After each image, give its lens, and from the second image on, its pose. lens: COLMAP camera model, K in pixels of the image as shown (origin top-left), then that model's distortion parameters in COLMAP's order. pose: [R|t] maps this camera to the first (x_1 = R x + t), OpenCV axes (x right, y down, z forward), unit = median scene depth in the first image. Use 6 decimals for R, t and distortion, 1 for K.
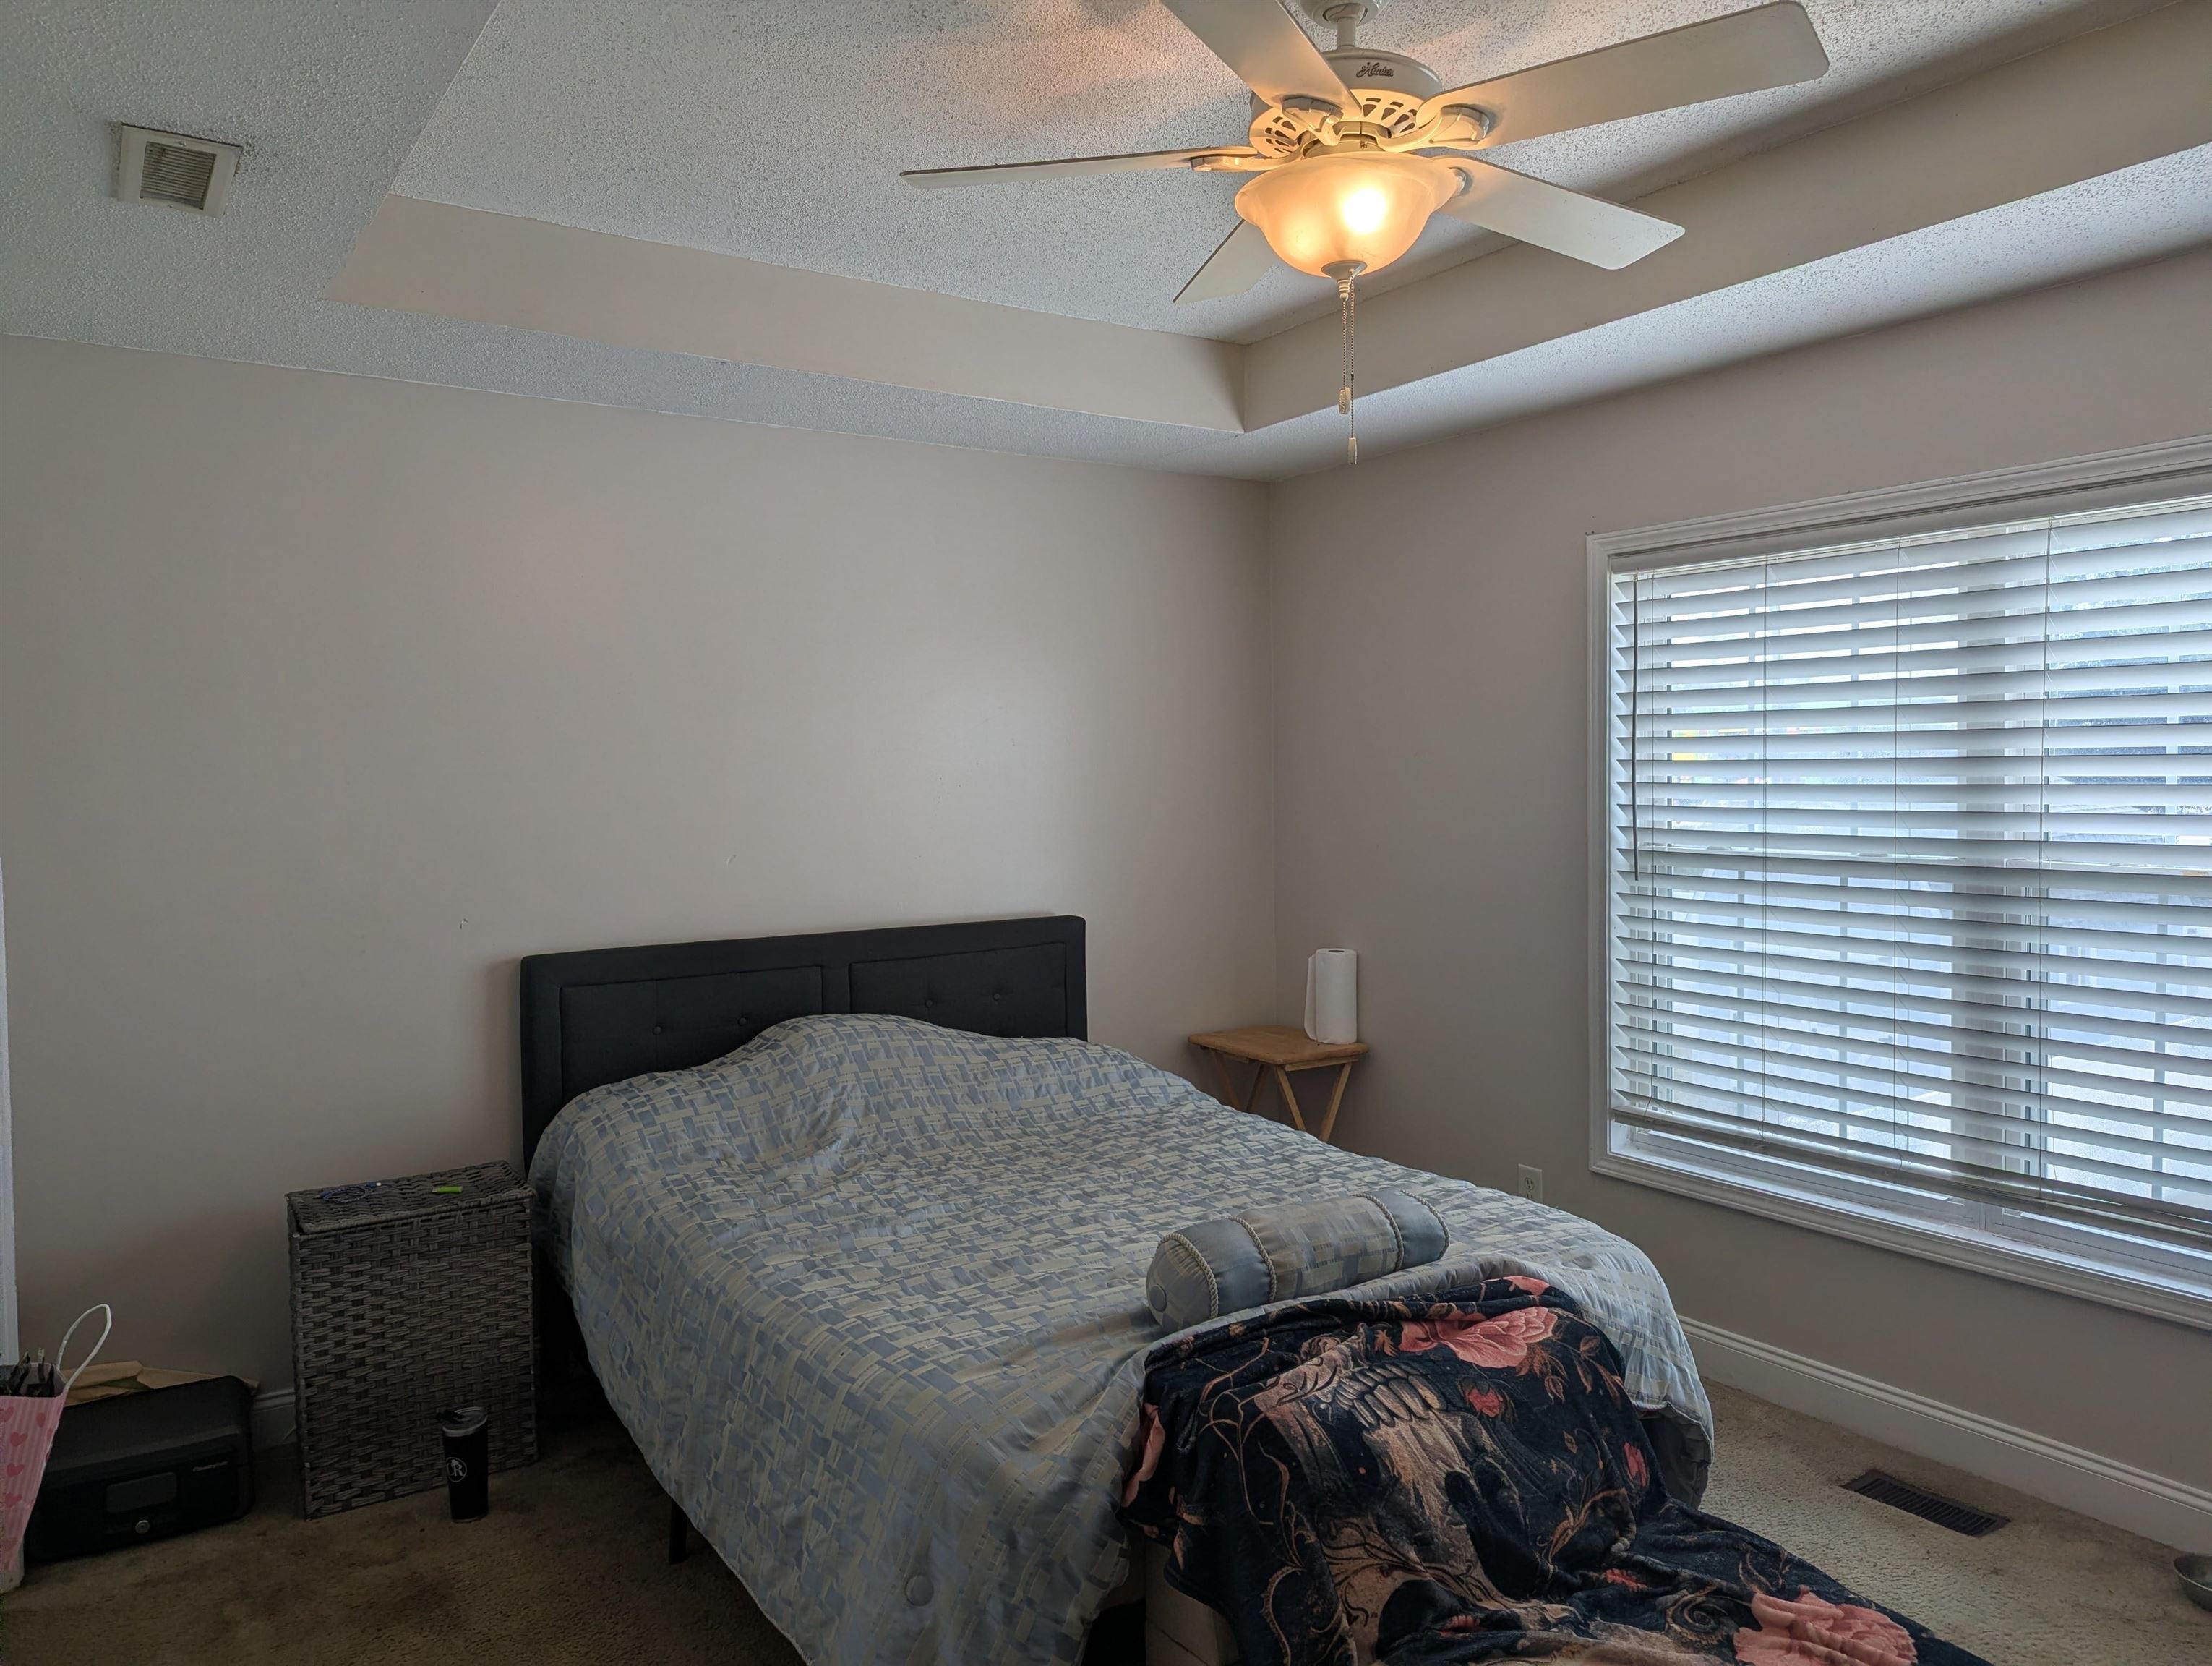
lens RADIAL K [[1504.3, 0, 1110.7], [0, 1504.3, 827.1], [0, 0, 1]] dist [-0.050589, -0.002228]
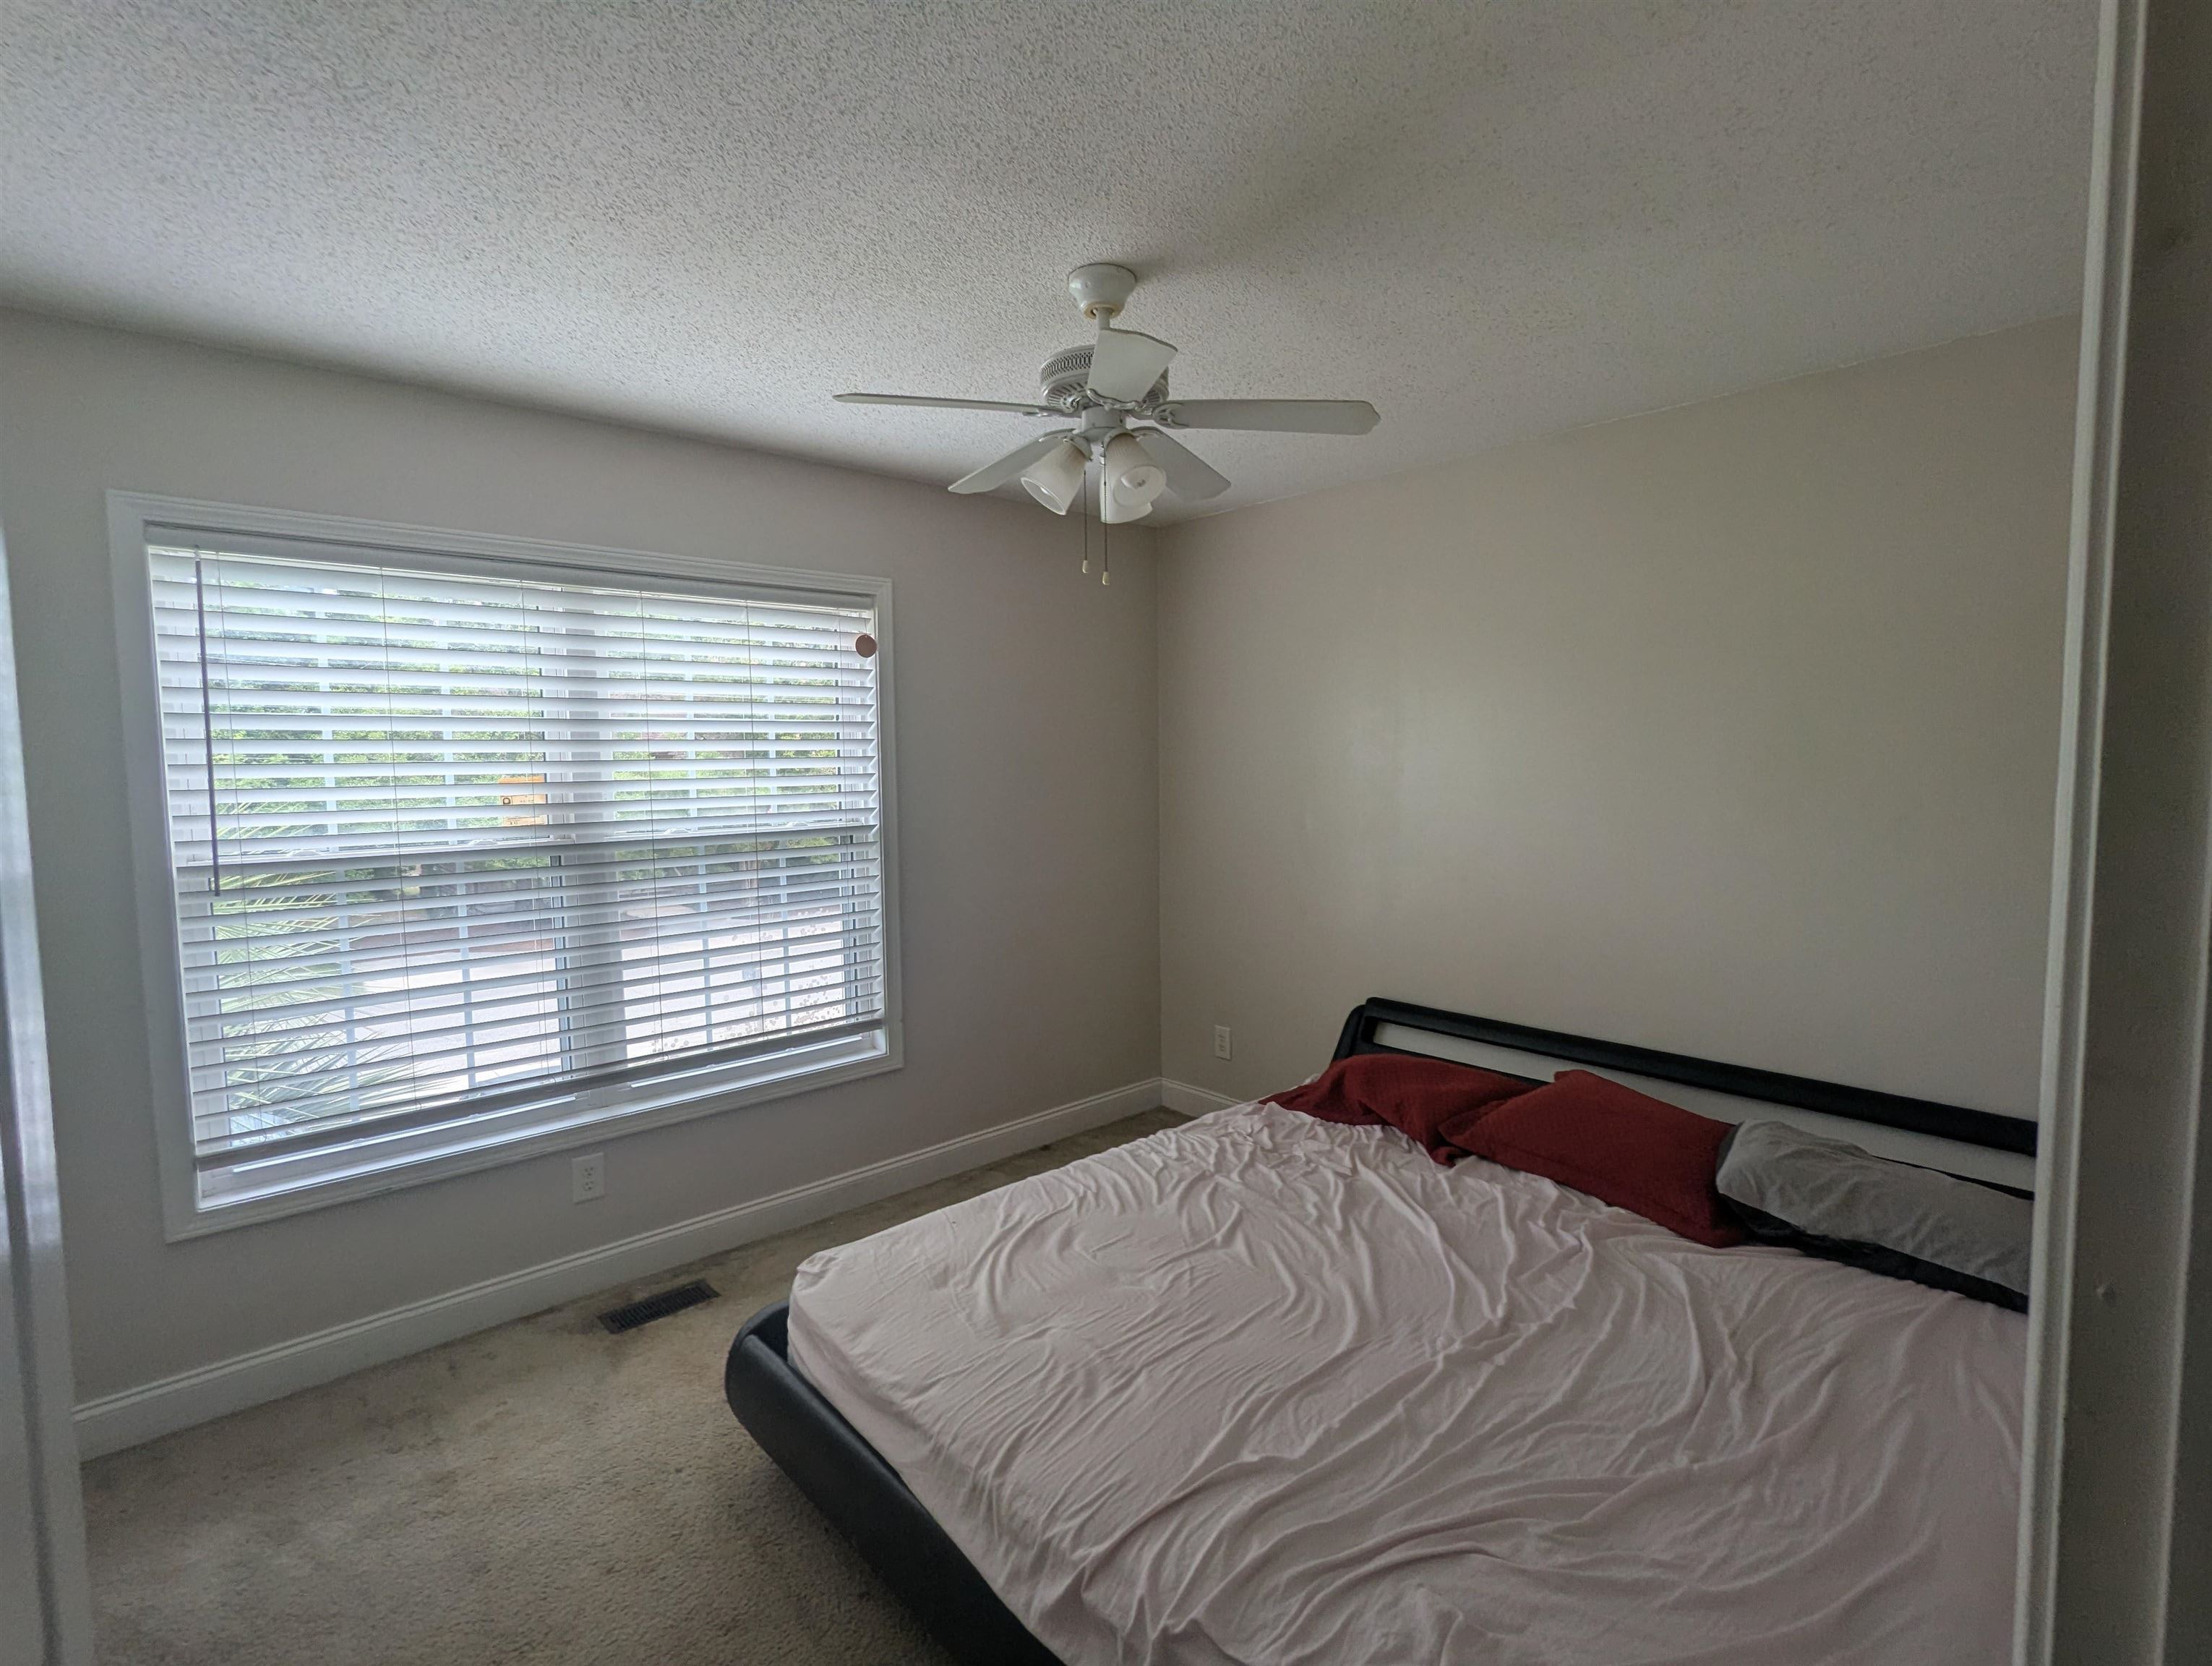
lens RADIAL K [[1038.4, 0, 1117.3], [0, 1038.4, 834.9], [0, 0, 1]] dist [0.004017, 0.000462]
pose [[-0.141760, -0.061138, 0.988011, -0.342839], [0.055373, 0.996038, 0.069580, -0.015200], [-0.988351, 0.064572, -0.137813, 0.552749]]
